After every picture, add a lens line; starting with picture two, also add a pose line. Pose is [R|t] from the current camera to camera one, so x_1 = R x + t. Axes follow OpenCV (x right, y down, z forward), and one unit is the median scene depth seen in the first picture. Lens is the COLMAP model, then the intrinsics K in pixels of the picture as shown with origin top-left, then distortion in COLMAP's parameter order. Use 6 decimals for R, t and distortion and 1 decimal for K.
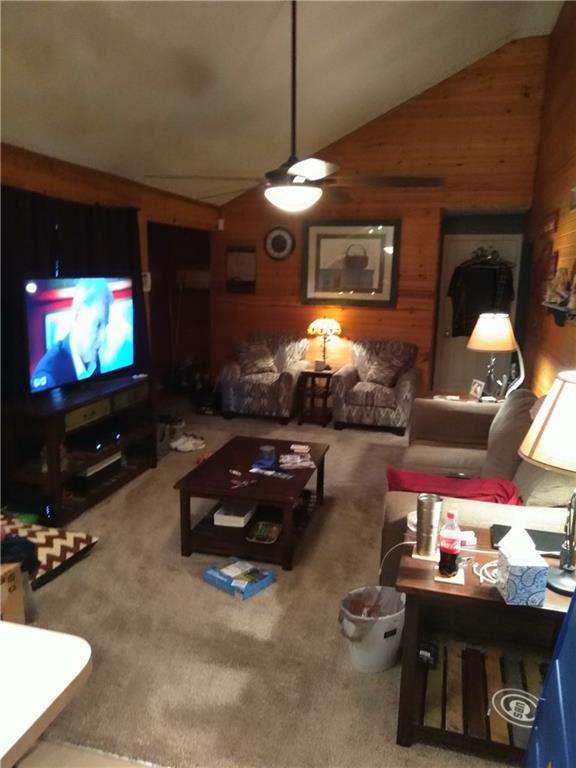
lens RADIAL K [[566.3, 0, 288.0], [0, 566.3, 384.0], [0, 0, 1]] dist [0.003729, -0.001565]
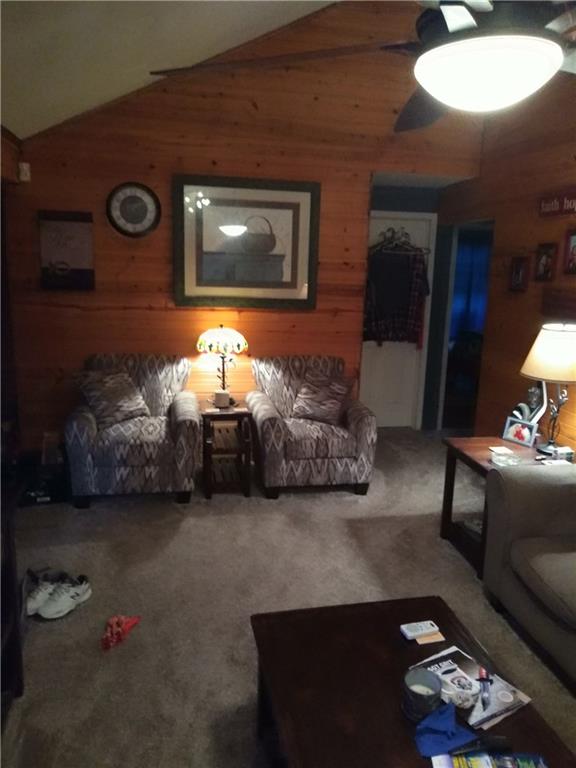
lens RADIAL K [[566.3, 0, 288.0], [0, 566.3, 384.0], [0, 0, 1]] dist [0.003729, -0.001565]
pose [[0.888500, -0.085280, 0.450882, -0.169528], [0.071434, 0.996305, 0.047674, -0.076596], [-0.453282, -0.010150, 0.891309, 0.379851]]
